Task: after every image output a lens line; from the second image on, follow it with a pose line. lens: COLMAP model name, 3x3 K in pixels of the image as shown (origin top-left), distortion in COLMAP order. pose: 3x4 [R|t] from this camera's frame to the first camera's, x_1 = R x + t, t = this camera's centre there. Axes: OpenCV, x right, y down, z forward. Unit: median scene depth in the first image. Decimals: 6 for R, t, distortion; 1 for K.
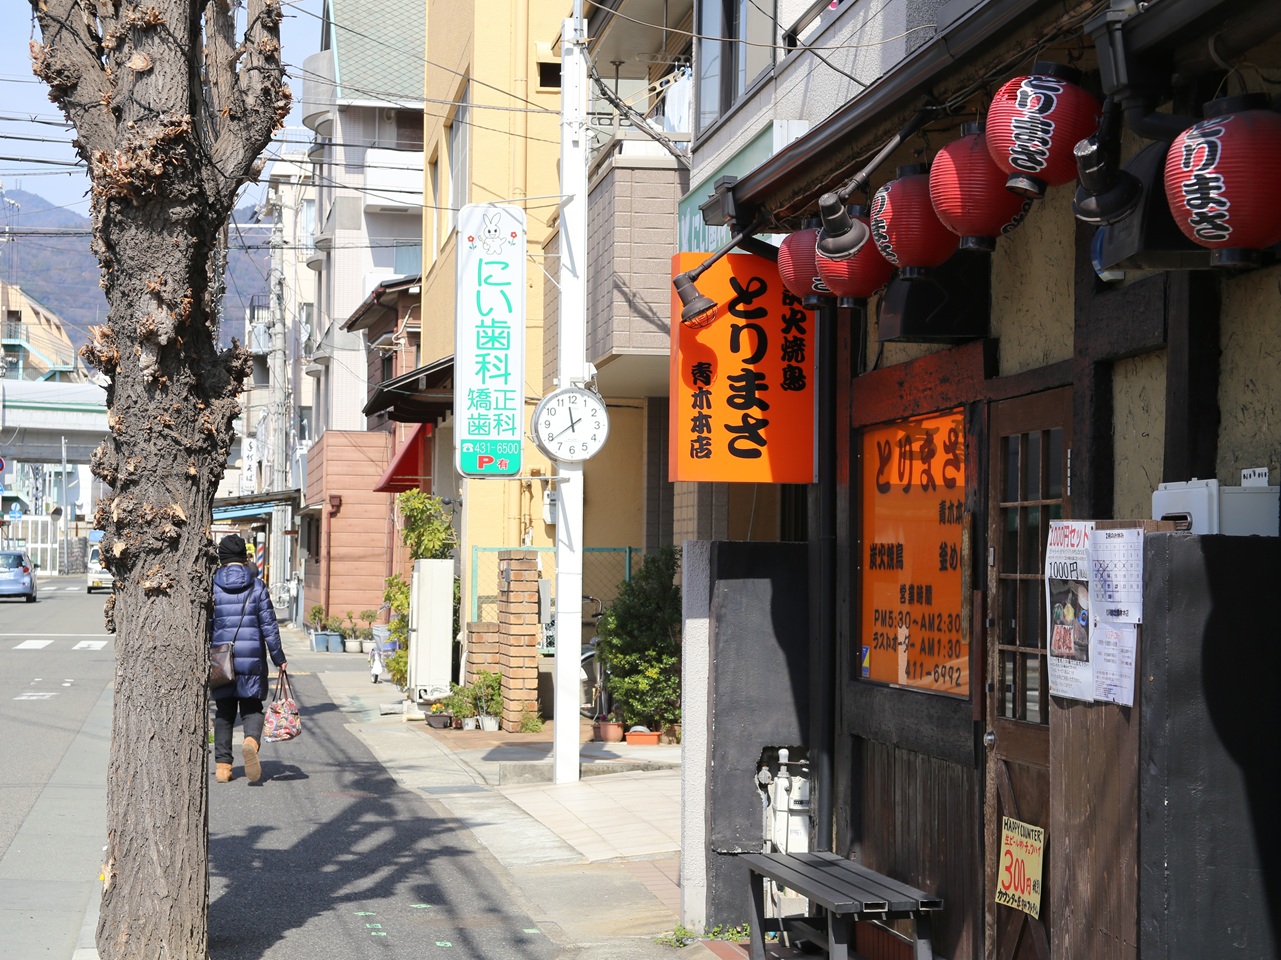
lens RADIAL K [[2370.1, 0, 640.5], [0, 2370.1, 480.0], [0, 0, 1]] dist [0.002243, 0.001199]
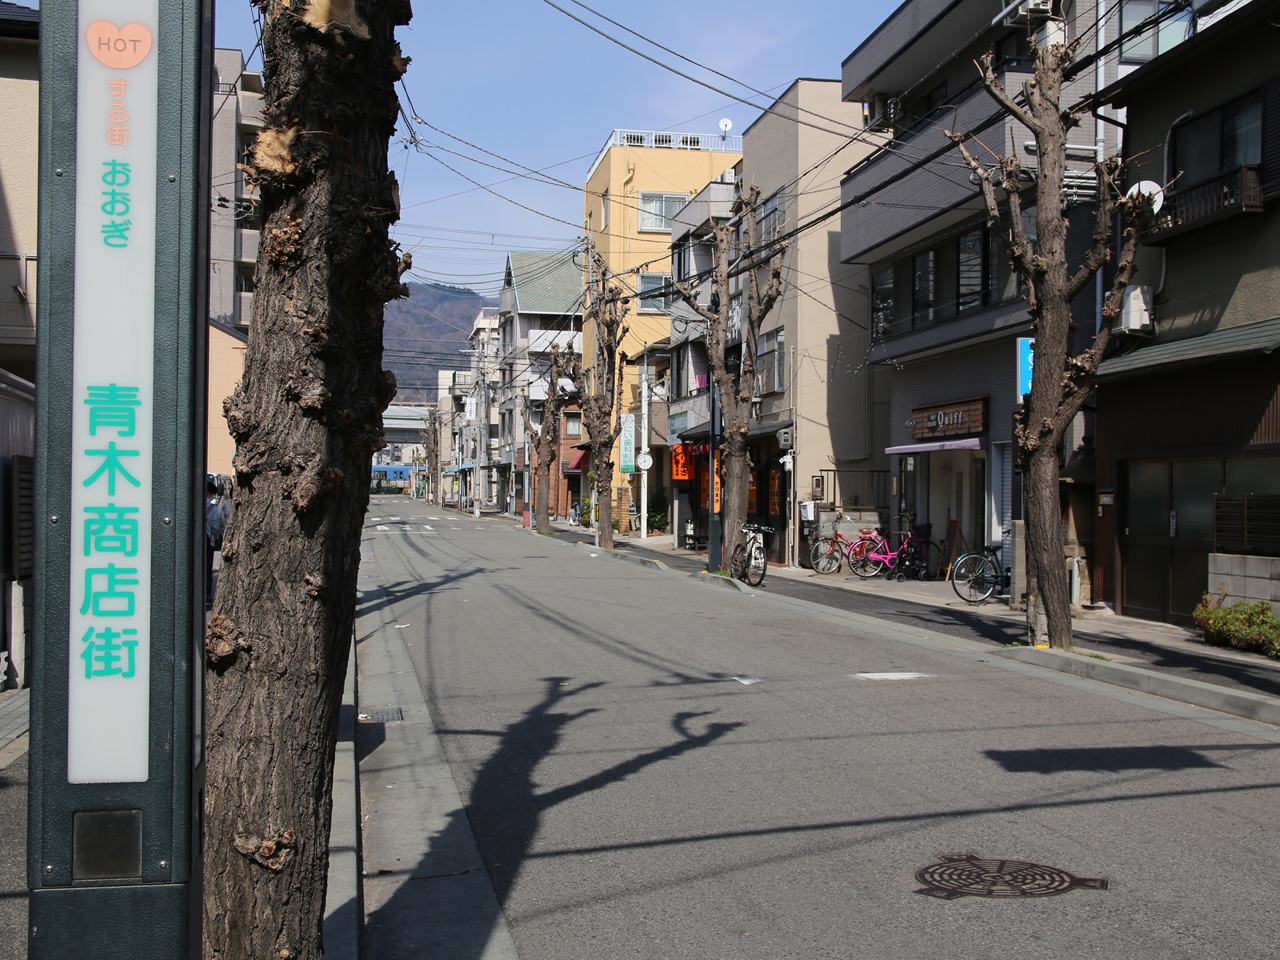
lens RADIAL K [[1355.3, 0, 640.0], [0, 1355.3, 480.0], [0, 0, 1]] dist [-0.000317, -0.000123]
pose [[0.999755, -0.004673, 0.021625, -0.147935], [0.004037, 0.999562, 0.029328, -0.100238], [-0.021753, -0.029233, 0.999336, -2.566929]]
